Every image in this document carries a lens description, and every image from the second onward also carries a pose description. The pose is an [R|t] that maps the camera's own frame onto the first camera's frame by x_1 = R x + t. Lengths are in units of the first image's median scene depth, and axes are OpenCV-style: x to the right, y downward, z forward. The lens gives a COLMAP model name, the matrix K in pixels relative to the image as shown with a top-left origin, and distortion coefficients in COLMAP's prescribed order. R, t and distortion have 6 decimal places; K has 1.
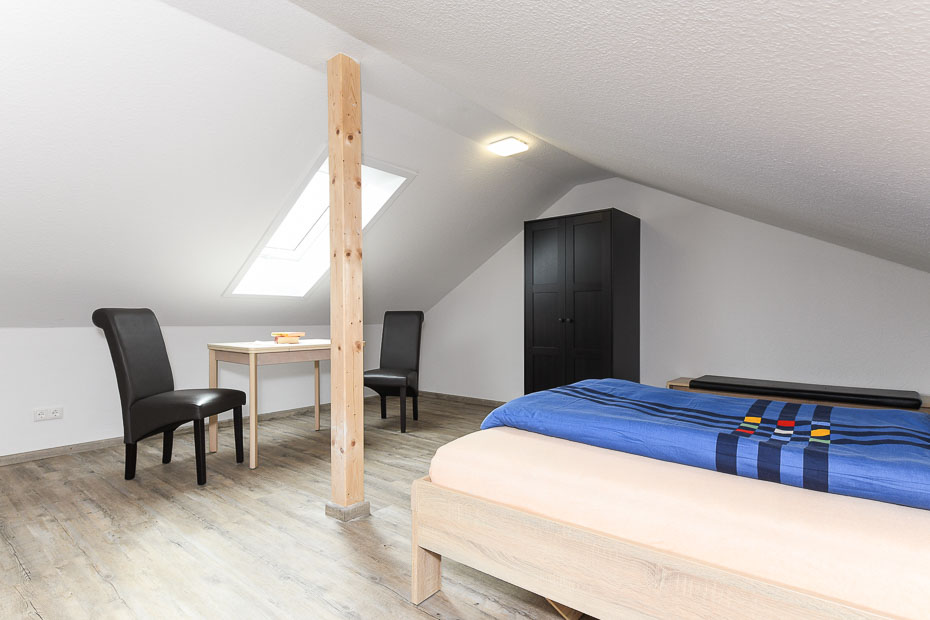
lens RADIAL K [[479.8, 0, 464.2], [0, 479.8, 325.4], [0, 0, 1]] dist [0.000291, -0.000290]
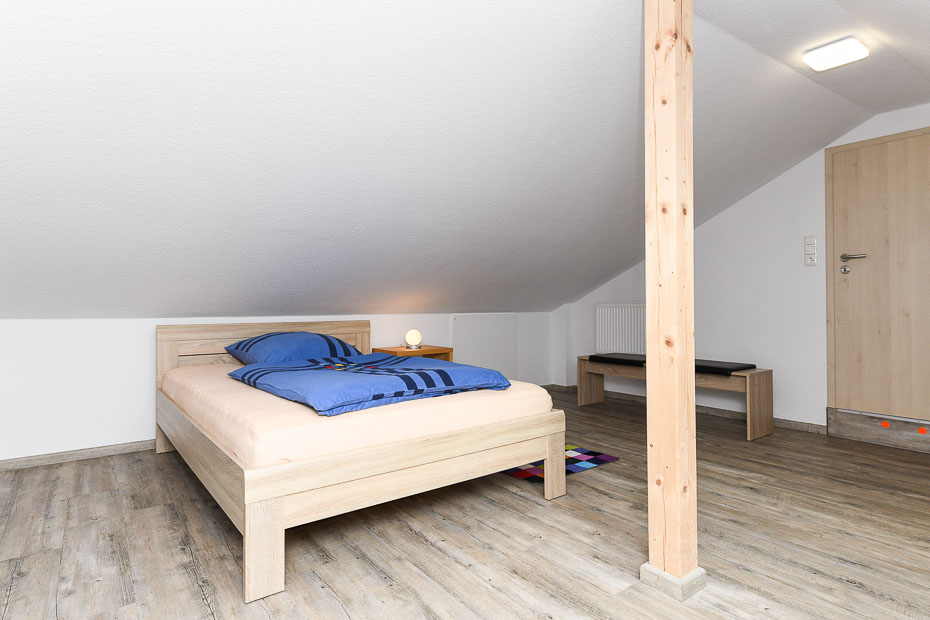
lens RADIAL K [[511.3, 0, 466.2], [0, 511.3, 299.6], [0, 0, 1]] dist [0.000666, 0.000347]
pose [[-0.971413, 0.010788, 0.237150, -0.147918], [0.013170, 0.999877, 0.008464, -0.030856], [-0.237029, 0.011345, -0.971436, 1.991659]]
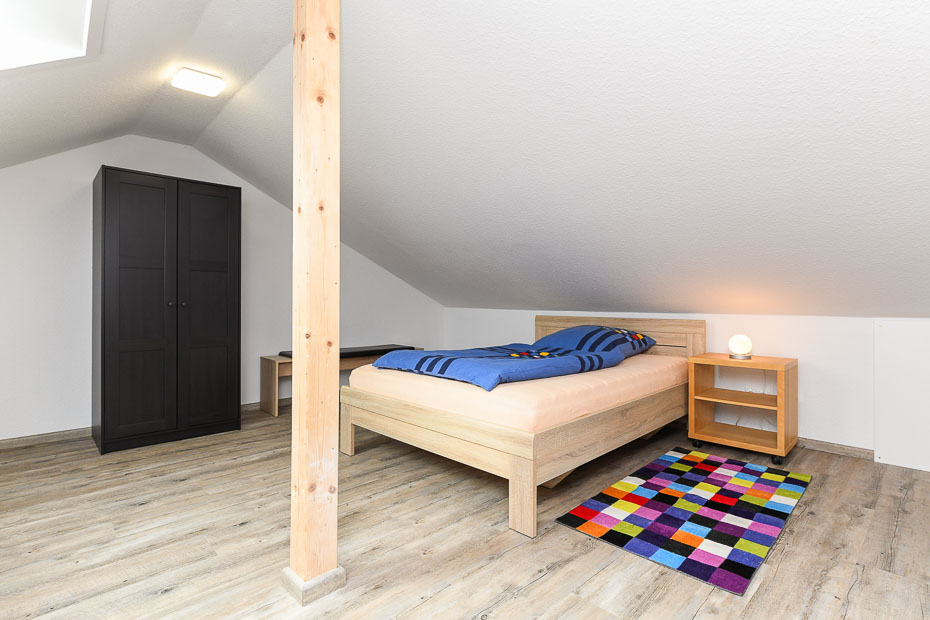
lens RADIAL K [[460.2, 0, 464.7], [0, 460.2, 302.1], [0, 0, 1]] dist [-0.000413, -0.000471]
pose [[0.111010, 0.003271, 0.993814, -0.975462], [0.015019, 0.999875, -0.004968, -0.006893], [-0.993706, 0.015477, 0.110947, 0.791006]]
